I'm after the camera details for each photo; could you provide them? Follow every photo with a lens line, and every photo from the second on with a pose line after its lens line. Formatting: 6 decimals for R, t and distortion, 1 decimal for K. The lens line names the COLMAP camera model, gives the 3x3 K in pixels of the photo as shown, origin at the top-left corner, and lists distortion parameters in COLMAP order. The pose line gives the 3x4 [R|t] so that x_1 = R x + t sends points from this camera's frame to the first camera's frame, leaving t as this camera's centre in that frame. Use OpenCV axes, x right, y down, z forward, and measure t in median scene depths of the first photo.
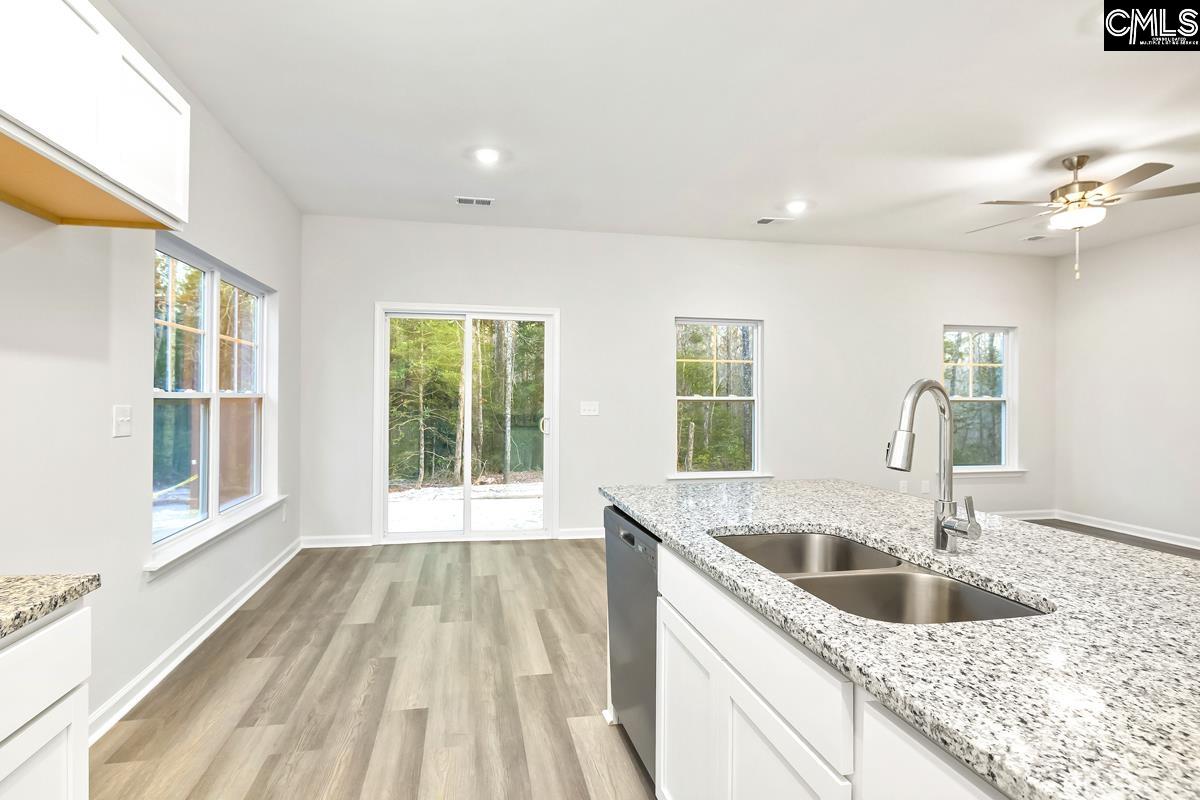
lens RADIAL K [[617.3, 0, 587.3], [0, 617.3, 400.1], [0, 0, 1]] dist [-0.010511, -0.000455]
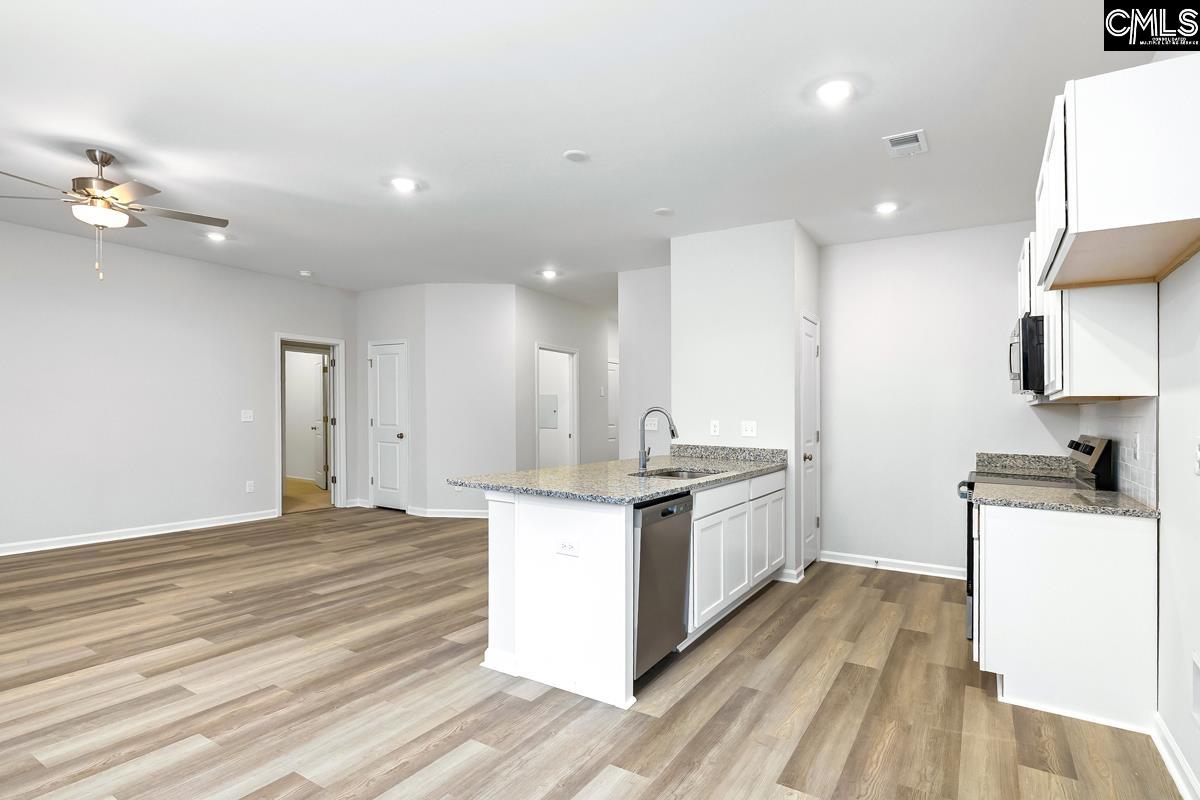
lens RADIAL K [[613.9, 0, 587.0], [0, 613.9, 404.1], [0, 0, 1]] dist [-0.009692, 0.000523]
pose [[-0.720537, -0.009645, 0.693349, -0.578572], [-0.019480, 0.999790, -0.006336, -0.015034], [-0.693143, -0.018072, -0.720574, 1.598865]]
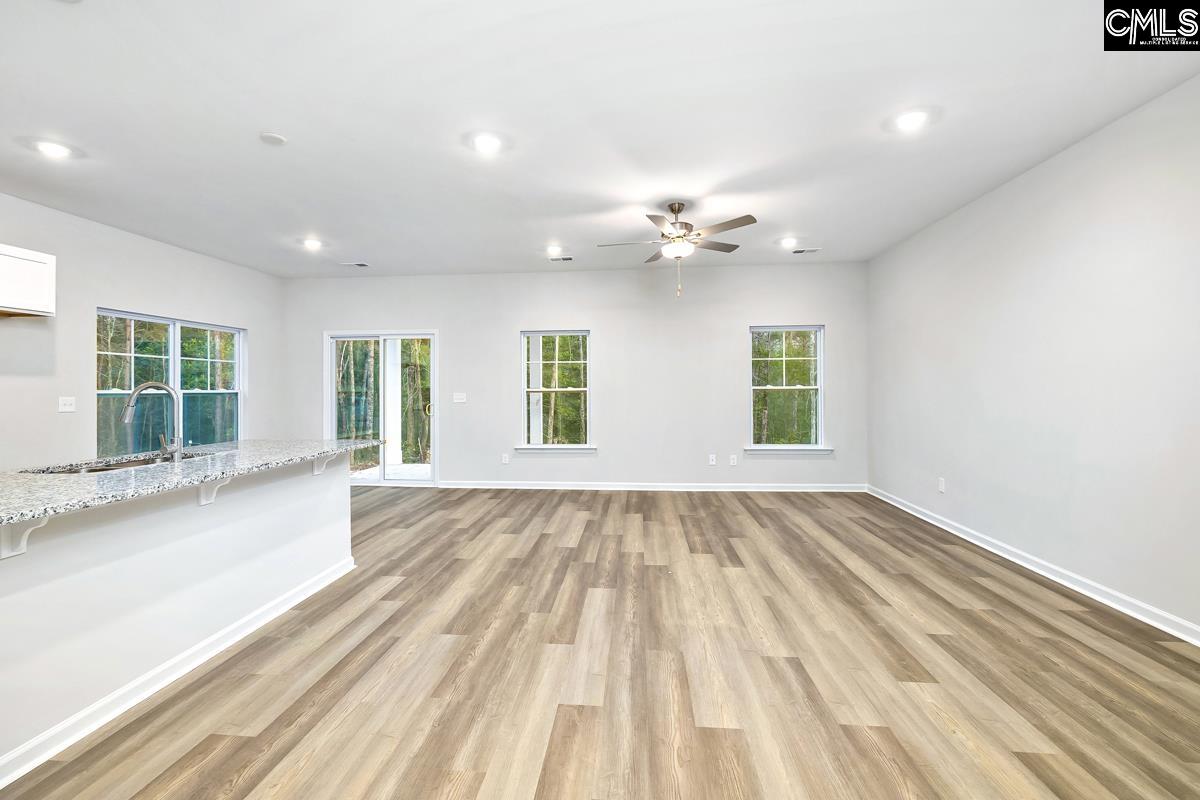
lens RADIAL K [[527.1, 0, 588.2], [0, 527.1, 397.5], [0, 0, 1]] dist [-0.004865, 0.000933]
pose [[0.960725, -0.005546, -0.277448, 1.259266], [0.009063, 0.999894, 0.011397, 0.003179], [0.277355, -0.013464, 0.960673, -0.193425]]
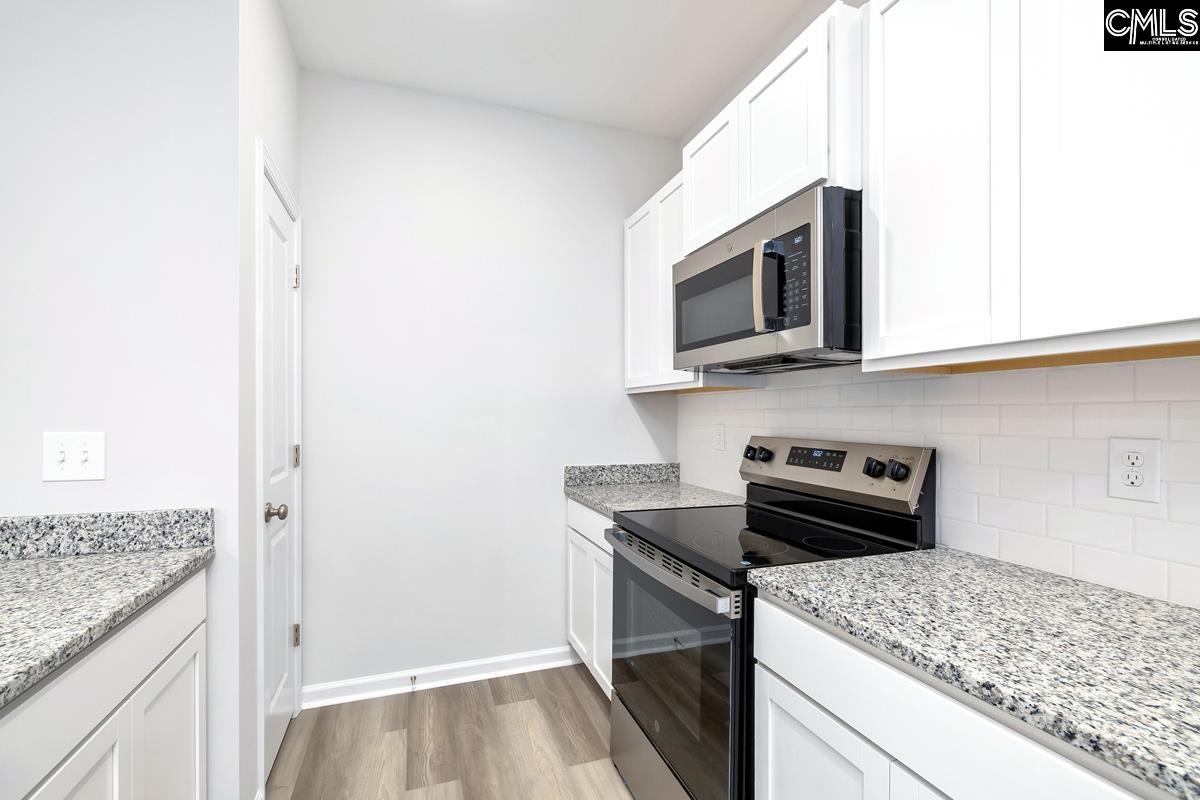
lens RADIAL K [[527.1, 0, 601.0], [0, 527.1, 407.0], [0, 0, 1]] dist [-0.004865, 0.000933]
pose [[-0.987873, -0.011496, -0.154838, -0.102357], [-0.009374, 0.999852, -0.014424, -0.005110], [0.154981, -0.012798, -0.987835, 0.572553]]
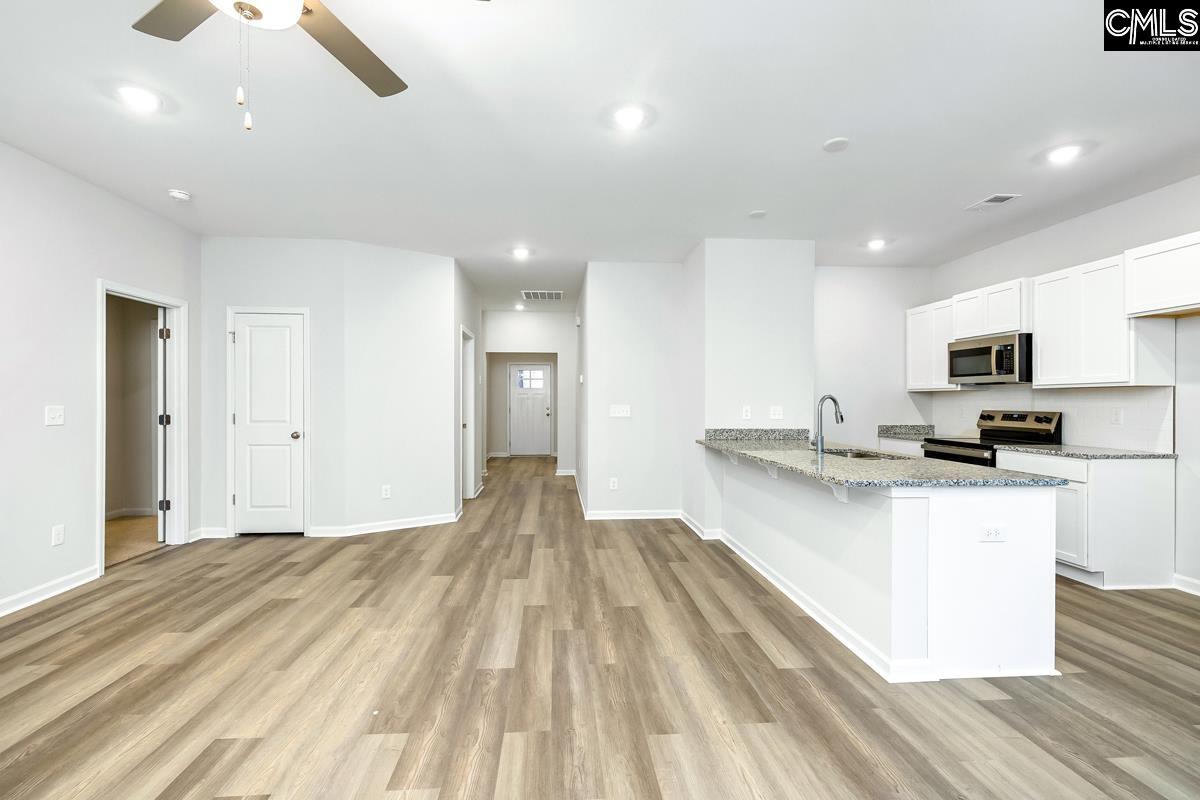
lens RADIAL K [[527.1, 0, 583.3], [0, 527.1, 400.2], [0, 0, 1]] dist [-0.004865, 0.000933]
pose [[-0.991324, -0.007206, 0.131246, 0.691789], [-0.007217, 0.999974, 0.000387, -0.002301], [-0.131246, -0.000564, -0.991350, 1.835281]]
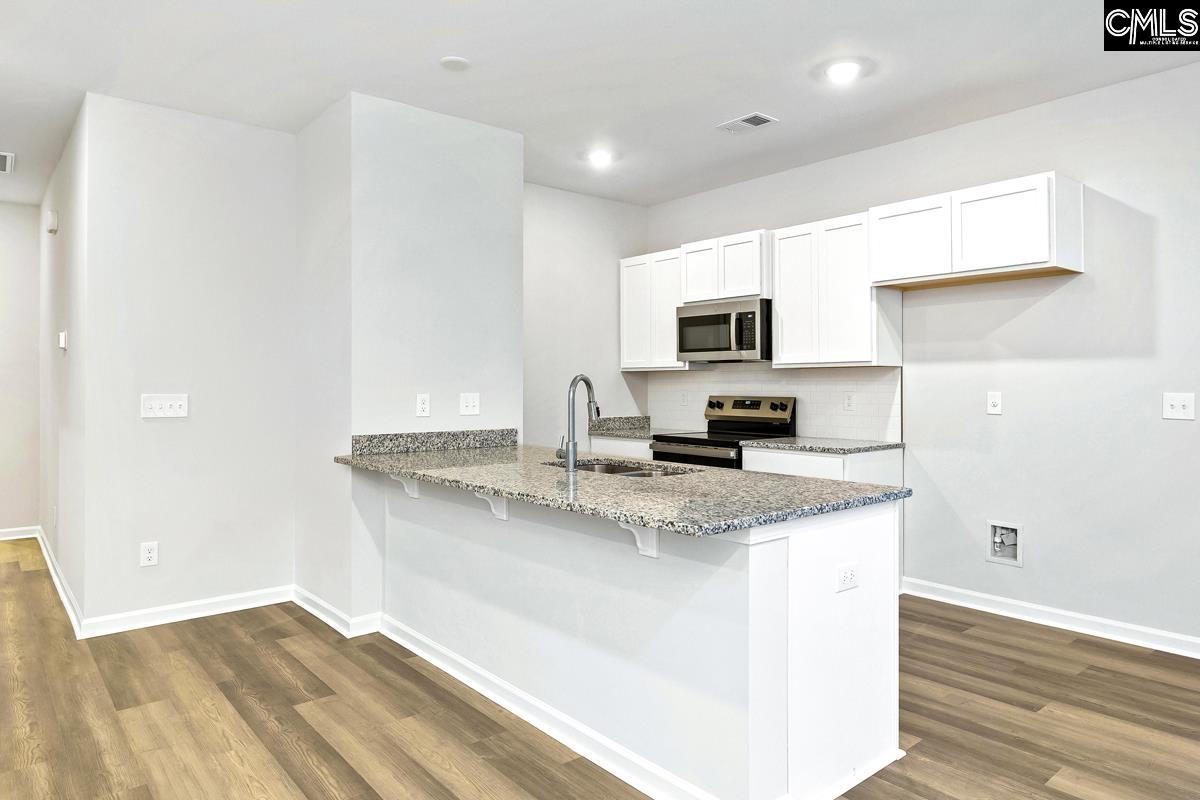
lens RADIAL K [[756.3, 0, 624.8], [0, 756.3, 376.4], [0, 0, 1]] dist [-0.002644, -0.001205]
pose [[-0.864704, -0.009951, -0.502182, 0.782075], [-0.003866, 0.999906, -0.013157, -0.001536], [0.502266, -0.009435, -0.864662, 1.501827]]
